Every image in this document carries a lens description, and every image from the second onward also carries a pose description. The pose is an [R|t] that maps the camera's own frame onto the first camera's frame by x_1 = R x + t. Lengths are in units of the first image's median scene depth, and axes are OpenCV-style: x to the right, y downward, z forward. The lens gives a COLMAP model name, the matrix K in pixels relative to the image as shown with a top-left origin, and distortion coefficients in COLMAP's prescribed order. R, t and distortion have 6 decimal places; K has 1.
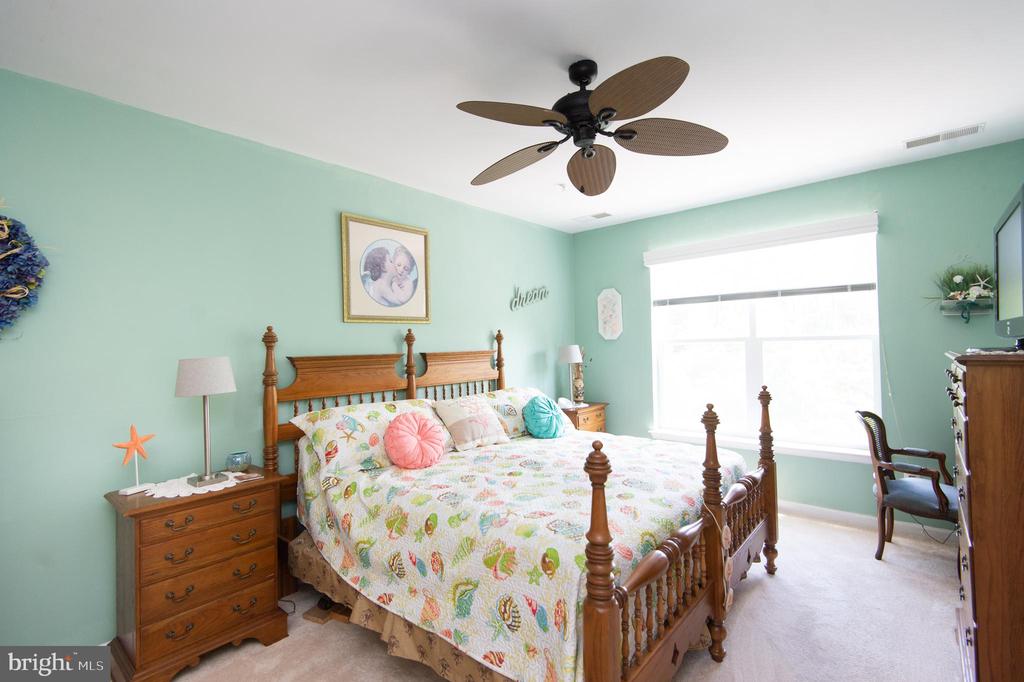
lens RADIAL K [[463.3, 0, 513.2], [0, 463.3, 337.0], [0, 0, 1]] dist [0.031383, -0.021046]
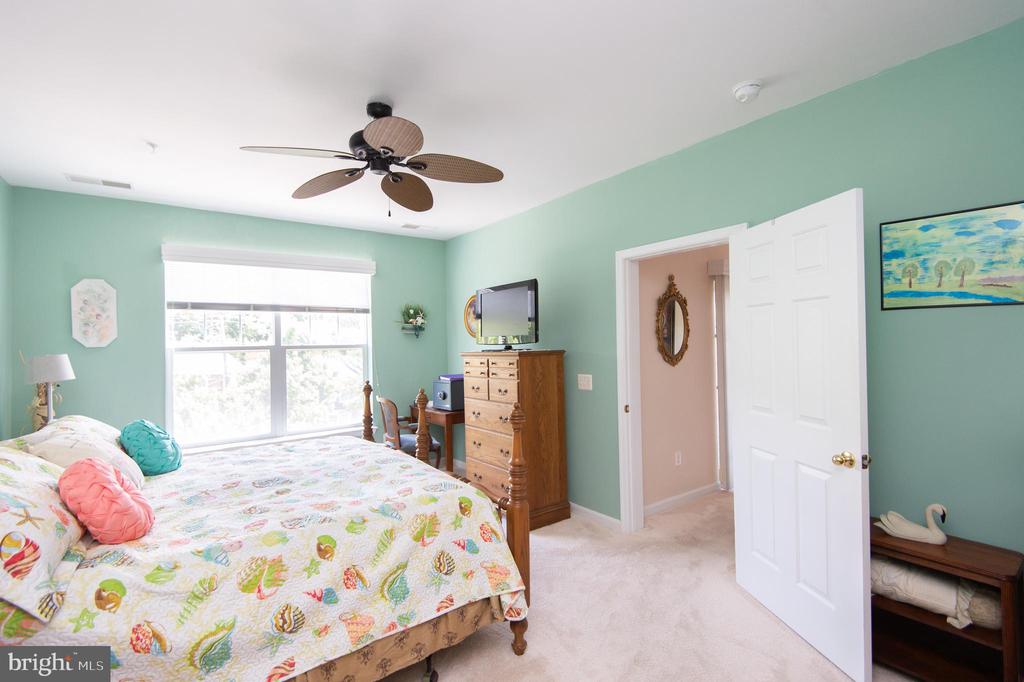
lens RADIAL K [[463.3, 0, 513.2], [0, 463.3, 337.0], [0, 0, 1]] dist [0.031383, -0.021046]
pose [[0.226926, 0.030981, 0.973419, -0.798074], [-0.000642, 0.999498, -0.031662, 0.026741], [-0.973912, 0.006560, 0.226832, 0.371954]]
